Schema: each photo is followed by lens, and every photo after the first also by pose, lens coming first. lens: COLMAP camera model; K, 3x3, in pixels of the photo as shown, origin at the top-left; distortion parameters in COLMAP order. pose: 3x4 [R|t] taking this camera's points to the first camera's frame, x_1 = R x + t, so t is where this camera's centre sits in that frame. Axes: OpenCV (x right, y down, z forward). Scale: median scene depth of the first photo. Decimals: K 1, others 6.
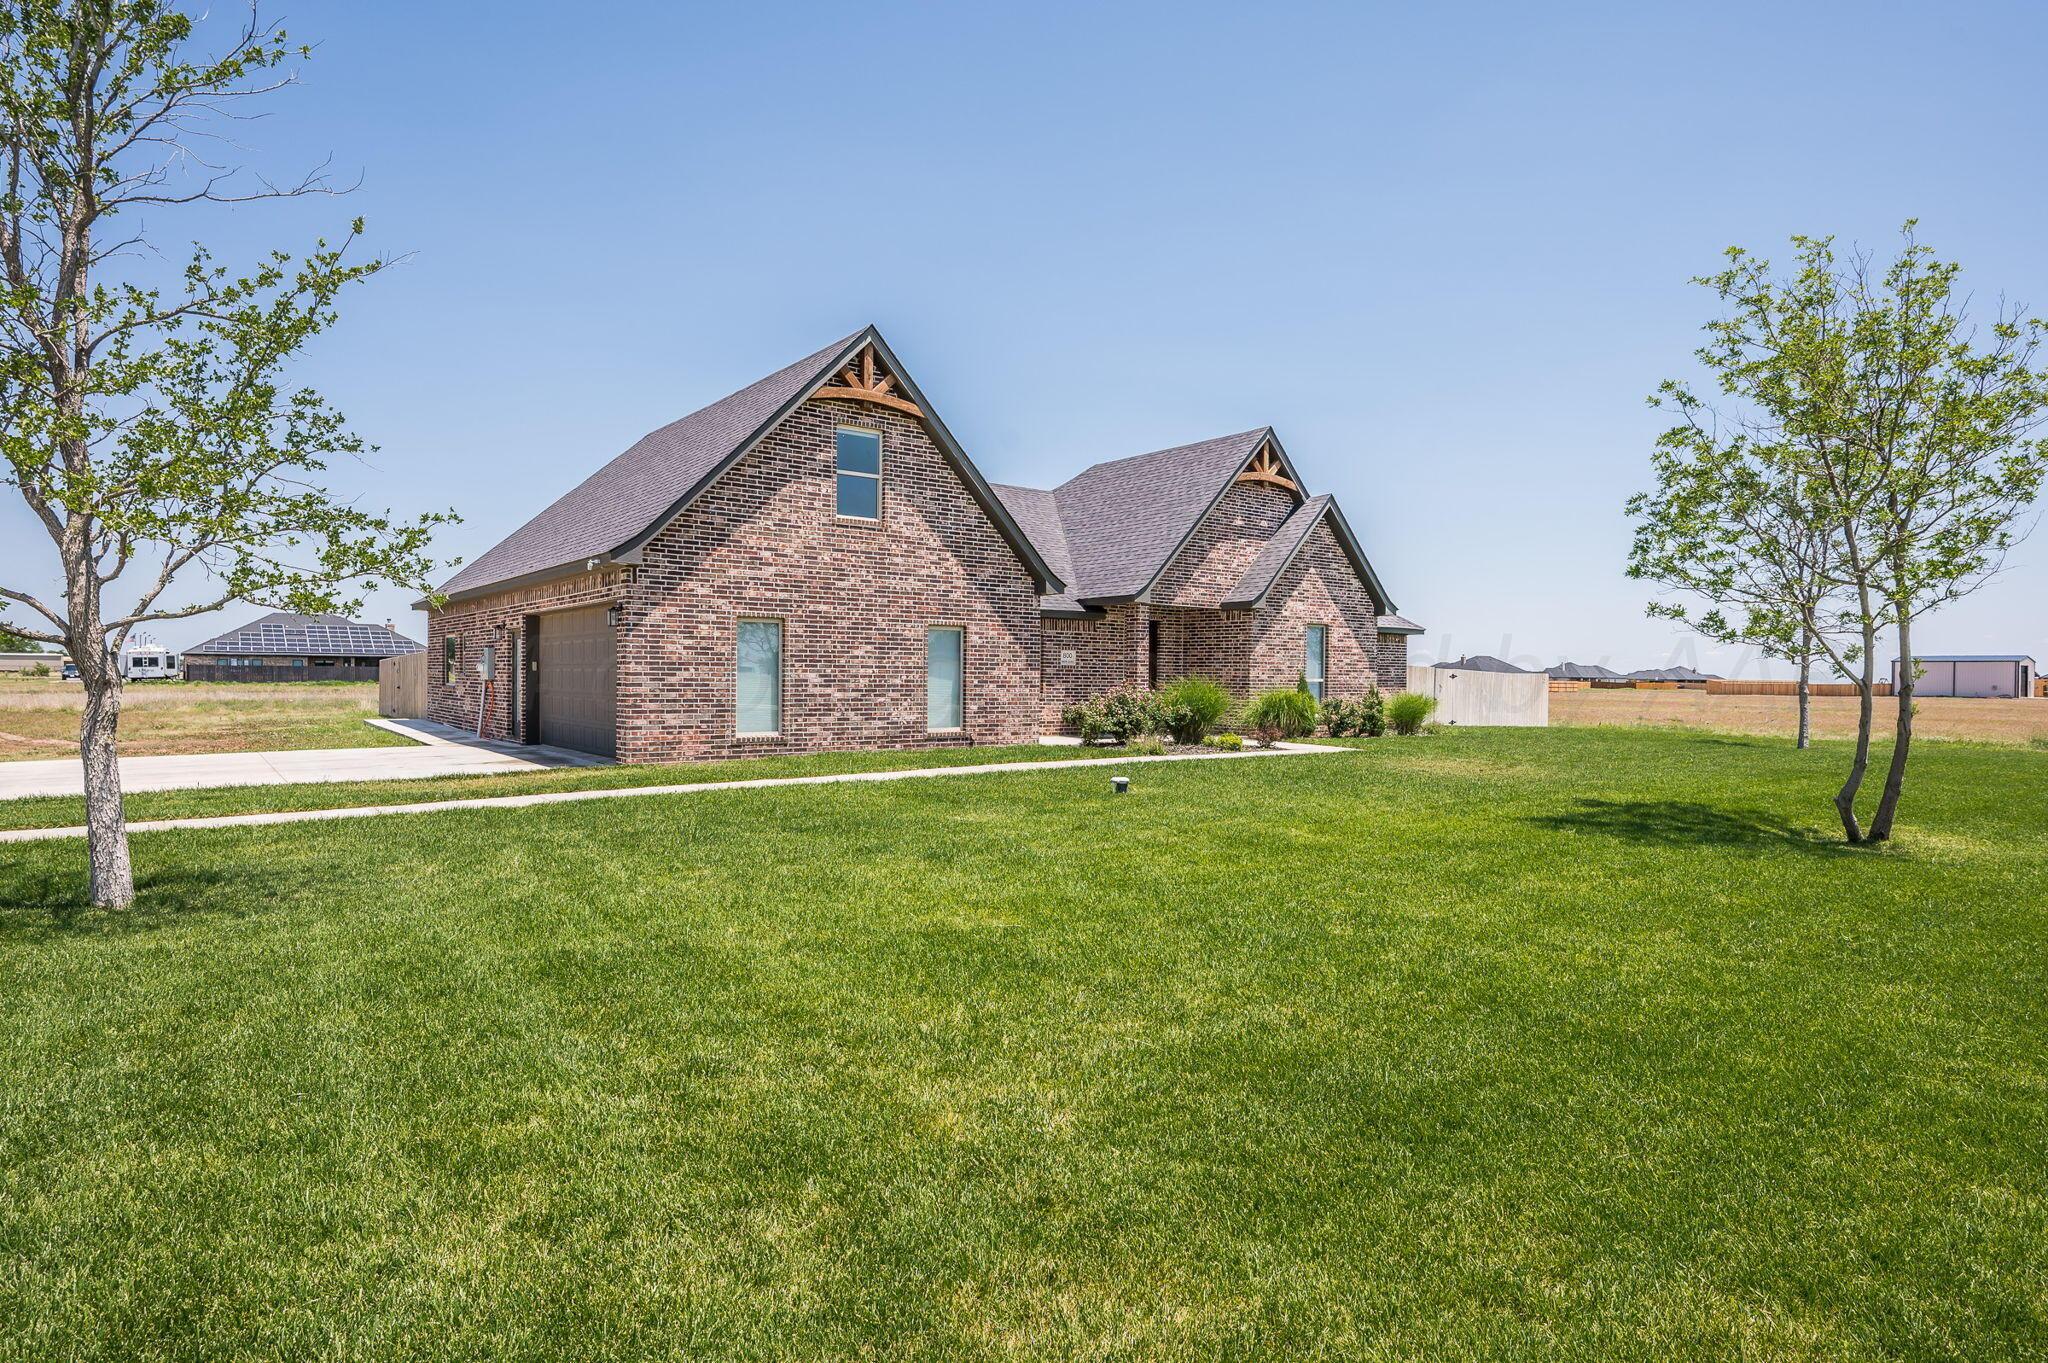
lens RADIAL K [[1113.5, 0, 1016.9], [0, 1113.5, 685.2], [0, 0, 1]] dist [-0.005678, 0.000134]
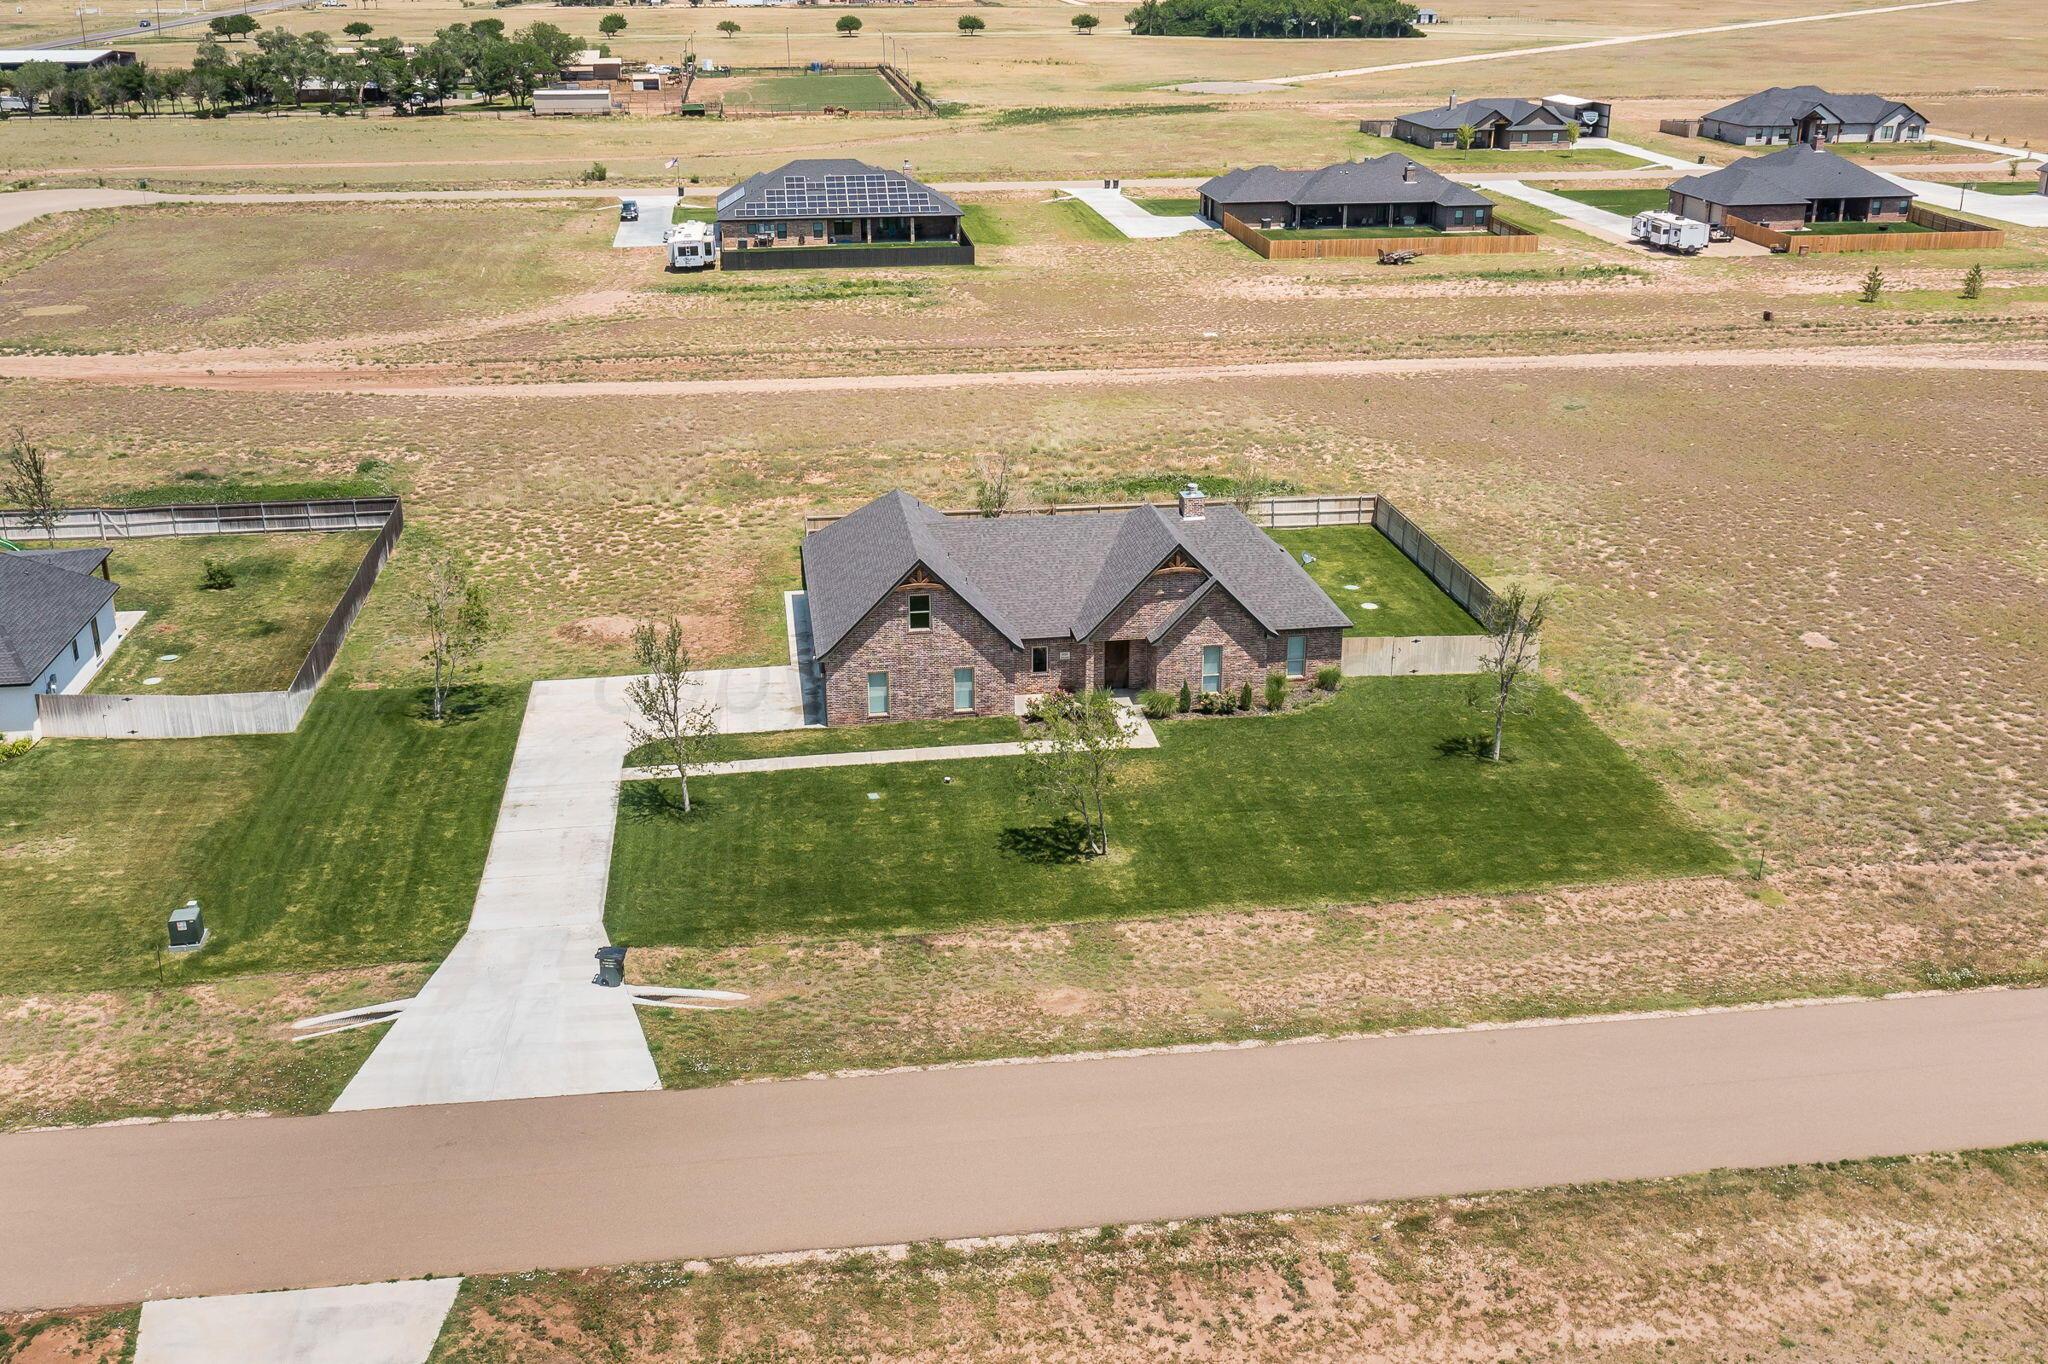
lens RADIAL K [[1942.1, 0, 989.2], [0, 1942.1, 680.1], [0, 0, 1]] dist [-0.006279, 0.004975]
pose [[0.866794, 0.168240, -0.469428, 1.857008], [0.009046, 0.935909, 0.352127, -1.430962], [0.498584, -0.309468, 0.809719, -2.220426]]
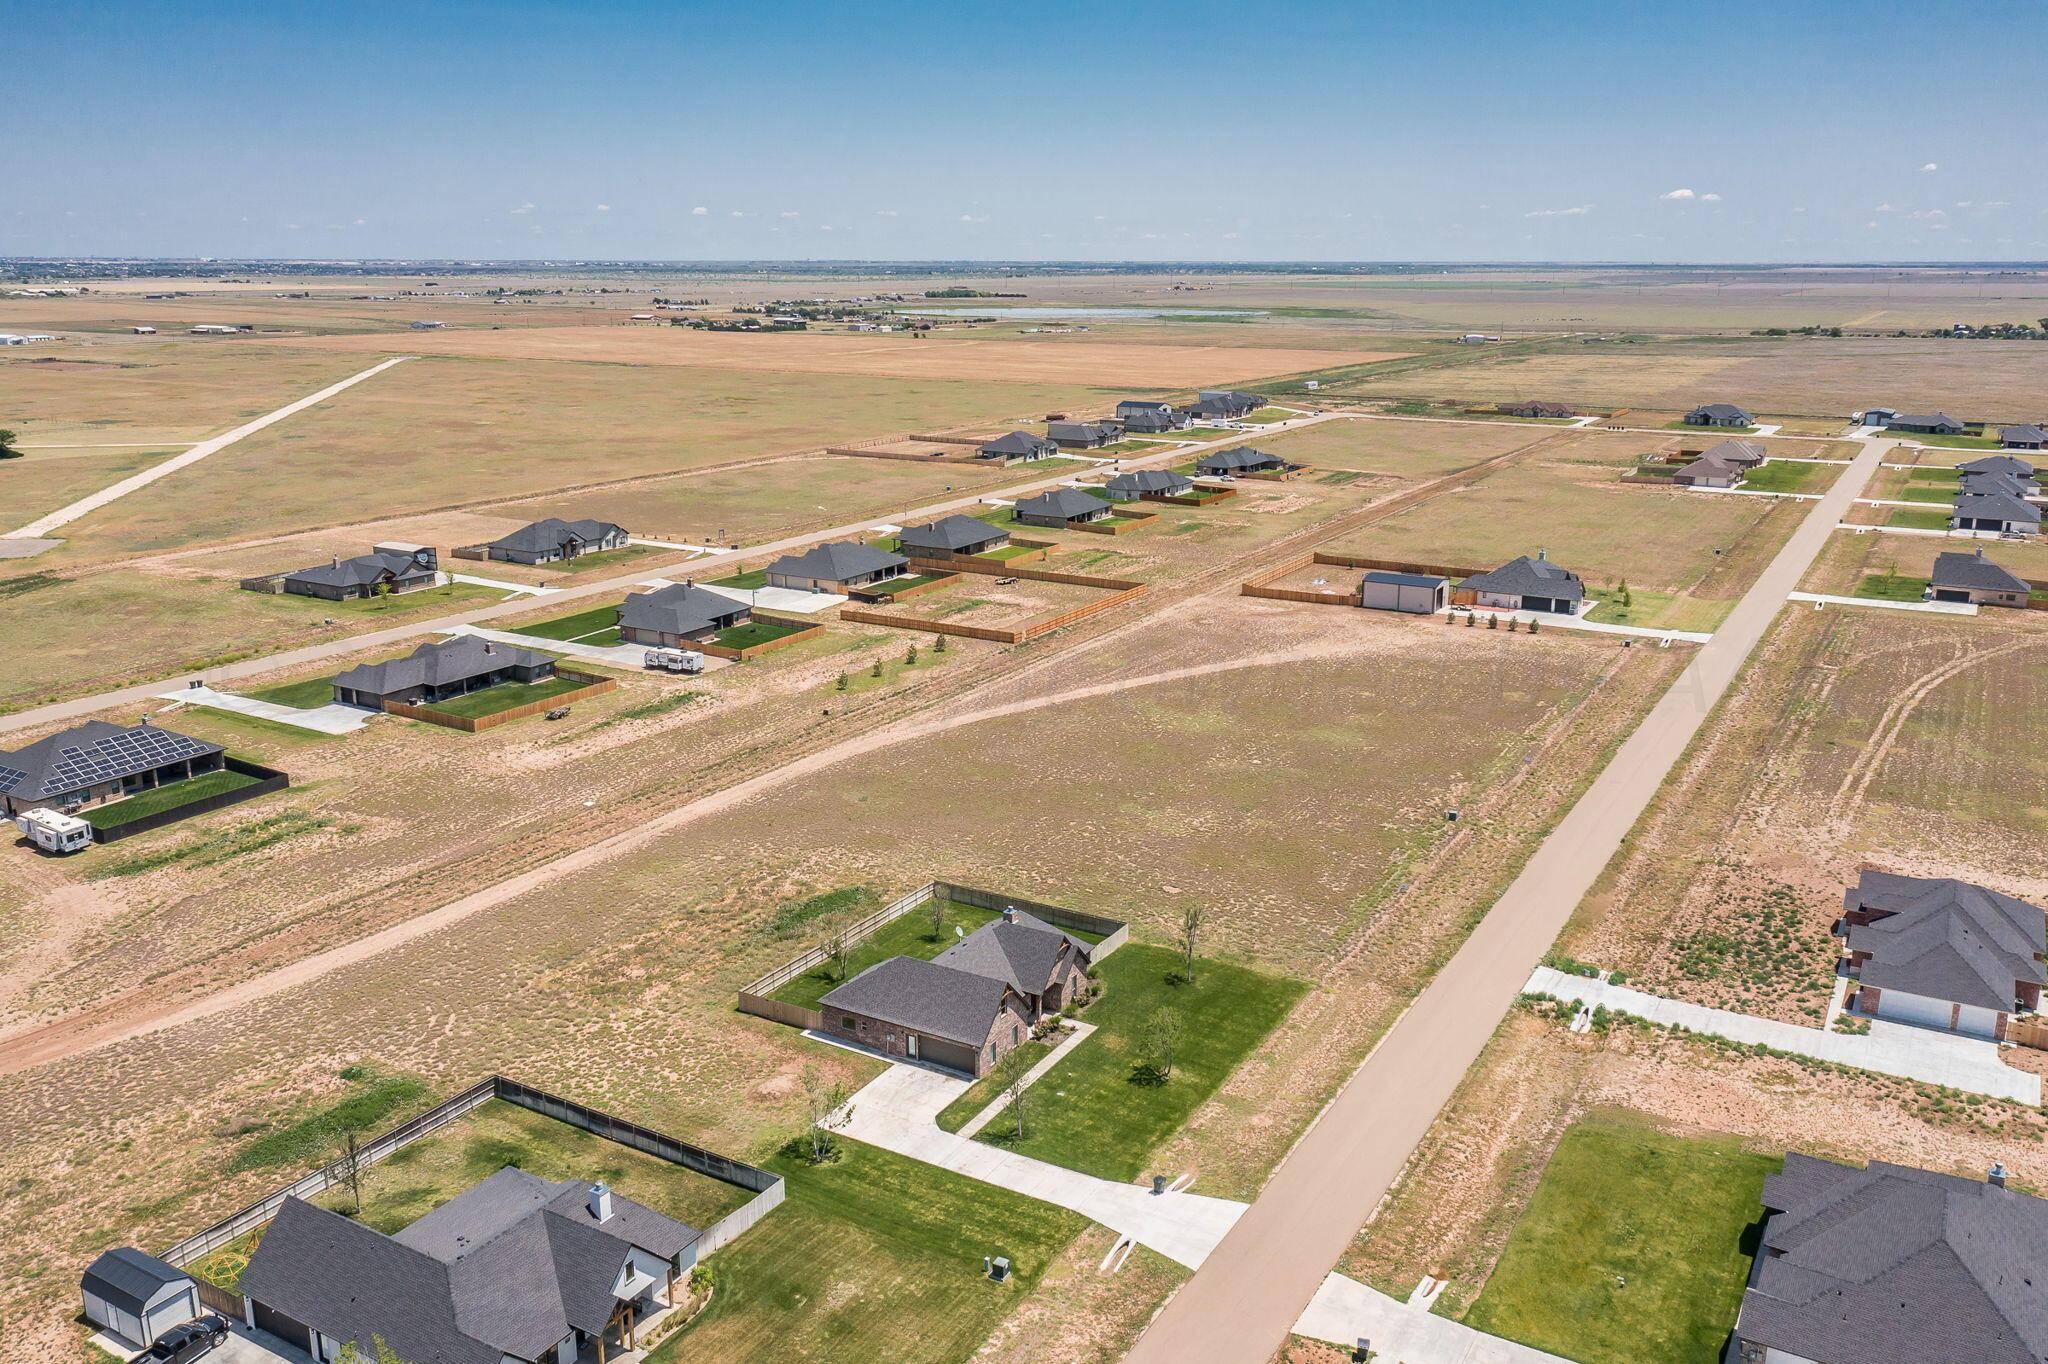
lens RADIAL K [[1648.7, 0, 1024.0], [0, 1648.7, 682.0], [0, 0, 1]] dist [-0.002740, 0.005552]
pose [[0.924665, -0.104436, 0.366180, -2.408516], [0.010579, 0.968328, 0.249458, -3.176771], [-0.380635, -0.226791, 0.896484, -4.904141]]
